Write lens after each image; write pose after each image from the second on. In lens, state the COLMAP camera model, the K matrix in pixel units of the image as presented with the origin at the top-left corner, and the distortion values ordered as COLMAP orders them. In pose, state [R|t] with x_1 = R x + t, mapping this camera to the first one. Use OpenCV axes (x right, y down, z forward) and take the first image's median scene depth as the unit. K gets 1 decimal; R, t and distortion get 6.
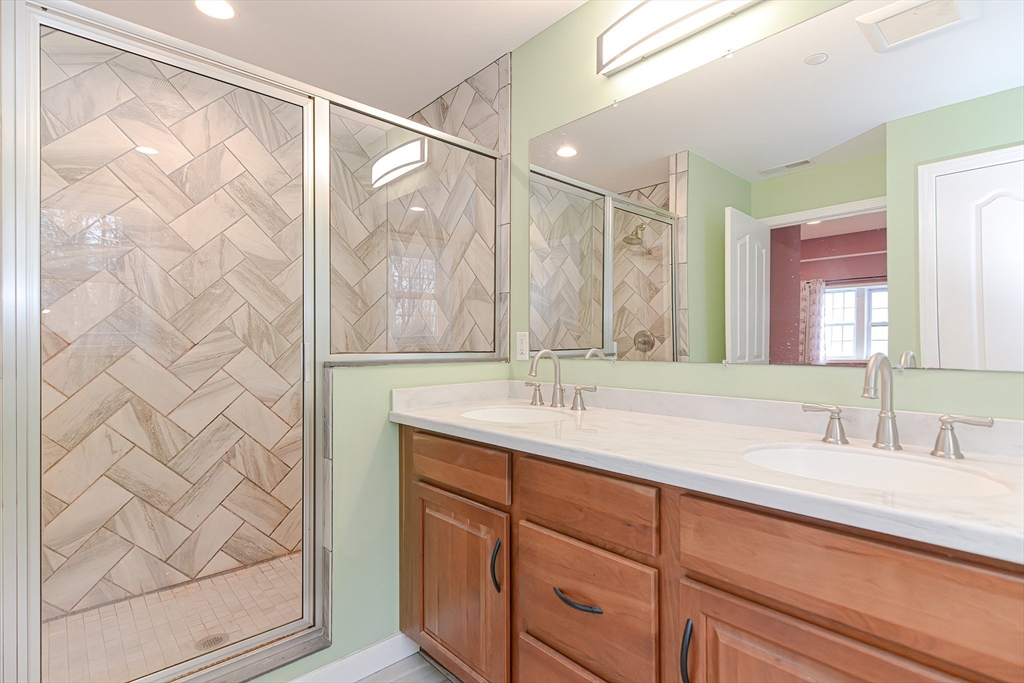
lens RADIAL K [[488.5, 0, 512.8], [0, 488.5, 344.8], [0, 0, 1]] dist [0.012079, -0.008588]
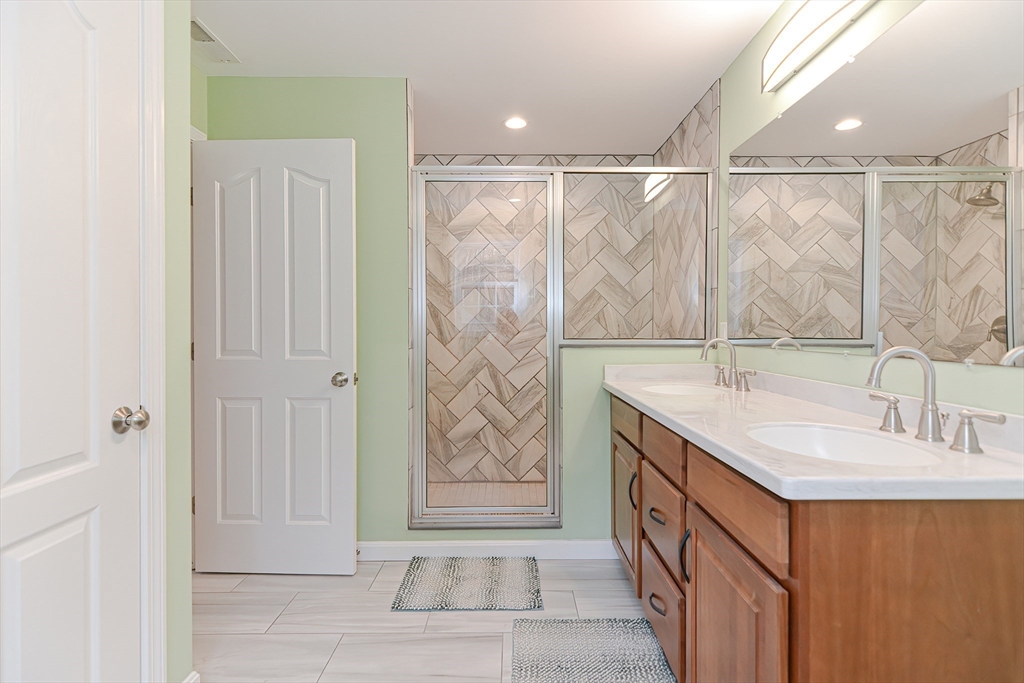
lens RADIAL K [[488.5, 0, 512.8], [0, 488.5, 344.8], [0, 0, 1]] dist [0.012079, -0.008588]
pose [[0.740109, 0.024484, -0.672042, 0.408554], [-0.004107, 0.999483, 0.031890, -0.009077], [0.672475, -0.020842, 0.739826, -0.177434]]
